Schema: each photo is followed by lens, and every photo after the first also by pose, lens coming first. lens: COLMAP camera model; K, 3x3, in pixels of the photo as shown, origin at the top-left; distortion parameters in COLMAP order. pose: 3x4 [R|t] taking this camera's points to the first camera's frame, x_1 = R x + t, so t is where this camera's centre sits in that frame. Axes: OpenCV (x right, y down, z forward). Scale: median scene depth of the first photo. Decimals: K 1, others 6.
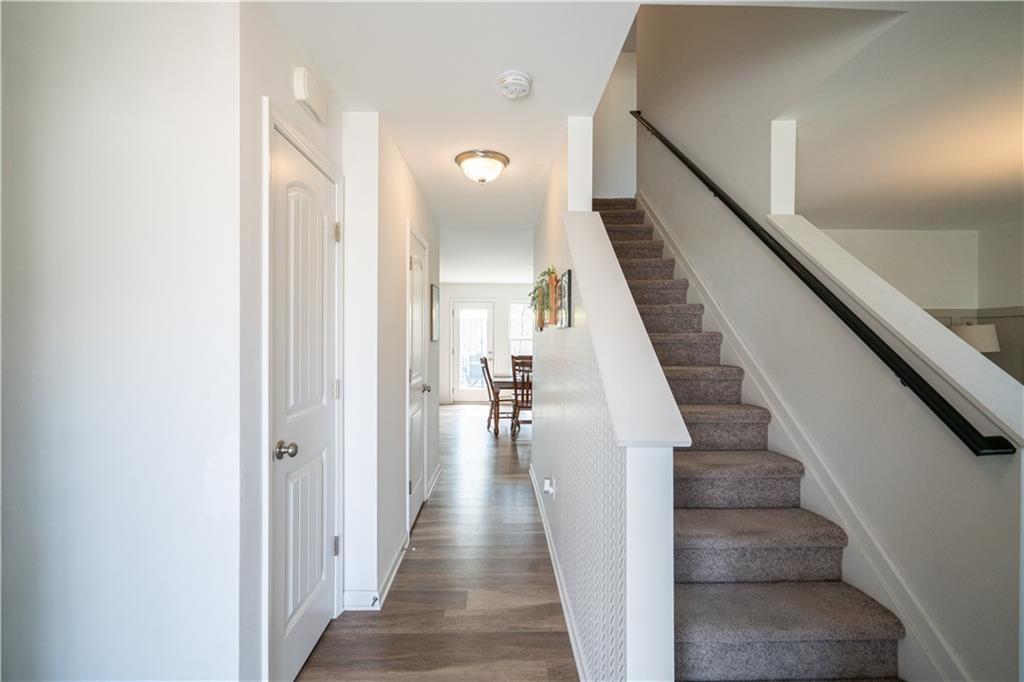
lens RADIAL K [[461.3, 0, 512.1], [0, 461.3, 341.3], [0, 0, 1]] dist [-0.003923, 0.004075]
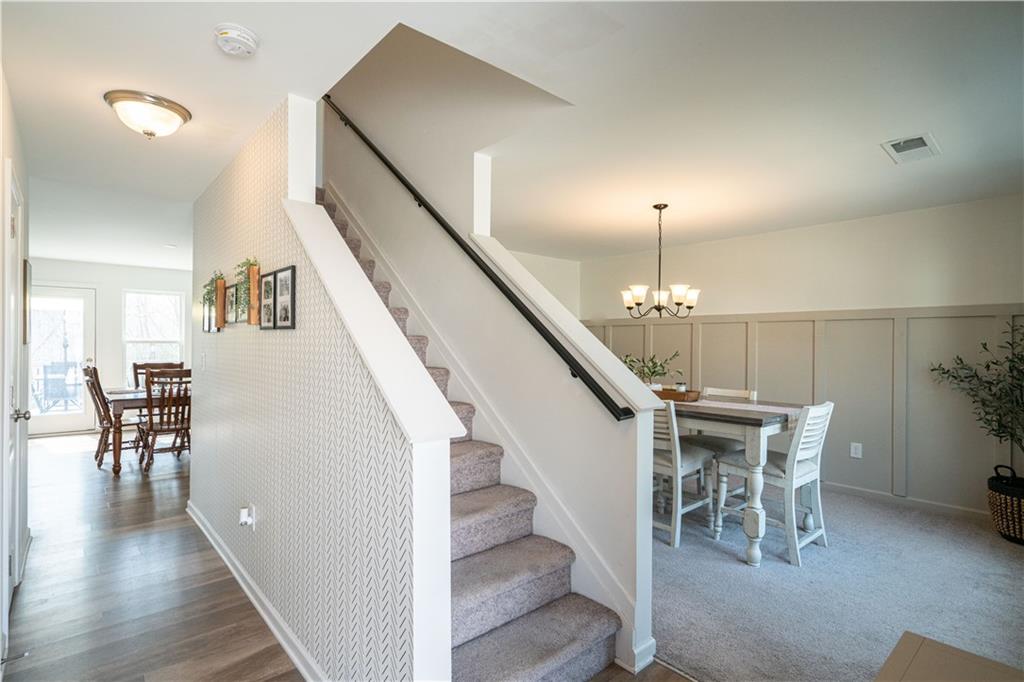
lens RADIAL K [[506.2, 0, 510.9], [0, 506.2, 341.0], [0, 0, 1]] dist [0.004340, 0.001350]
pose [[0.774861, 0.002646, 0.632126, -0.158808], [0.000348, 0.999989, -0.004612, -0.003110], [-0.632131, 0.003793, 0.774852, -0.030051]]
